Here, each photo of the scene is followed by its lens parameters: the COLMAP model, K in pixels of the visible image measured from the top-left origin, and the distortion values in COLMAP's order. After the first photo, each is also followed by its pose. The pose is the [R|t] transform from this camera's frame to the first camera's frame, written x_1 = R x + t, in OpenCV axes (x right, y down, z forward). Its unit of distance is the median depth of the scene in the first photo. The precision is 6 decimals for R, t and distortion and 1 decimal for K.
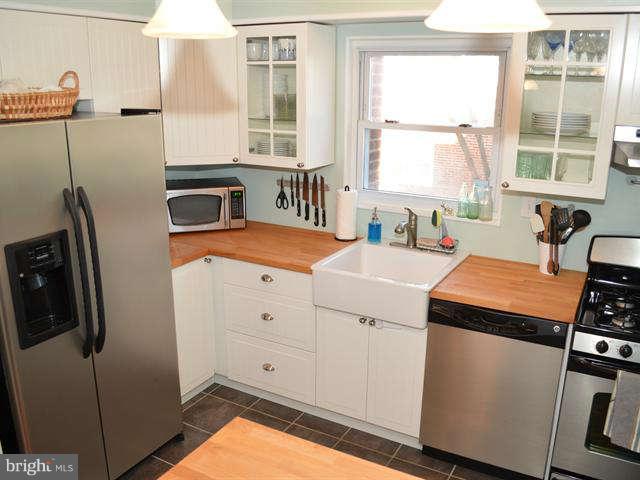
lens RADIAL K [[564.1, 0, 330.9], [0, 564.1, 240.8], [0, 0, 1]] dist [-0.086201, 0.005059]
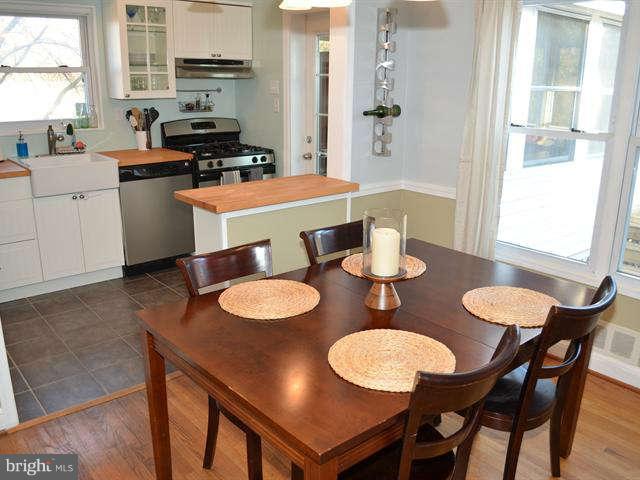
lens RADIAL K [[564.1, 0, 330.9], [0, 564.1, 240.8], [0, 0, 1]] dist [-0.086201, 0.005059]
pose [[0.352749, -0.268376, 0.896406, -0.905990], [0.245141, 0.951032, 0.188264, 0.127344], [-0.903036, 0.153336, 0.401265, -0.131732]]
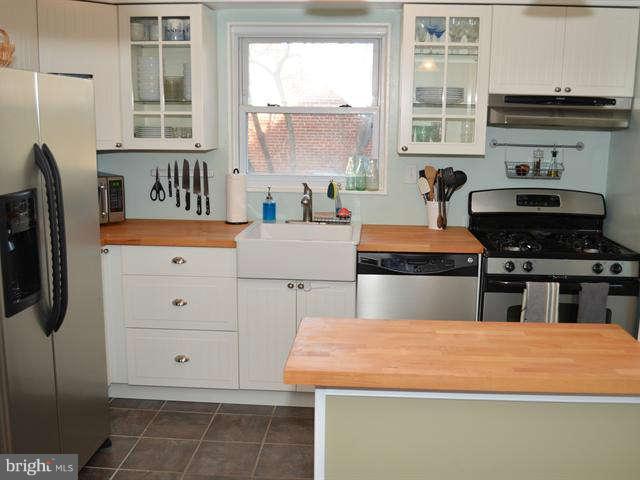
lens RADIAL K [[669.7, 0, 320.0], [0, 669.7, 240.0], [0, 0, 1]] dist [-0.064902, 0.002897]
pose [[0.911269, -0.073025, 0.405284, -0.345479], [0.111241, 0.991216, -0.071523, 0.137172], [-0.396502, 0.110261, 0.911389, -0.132196]]
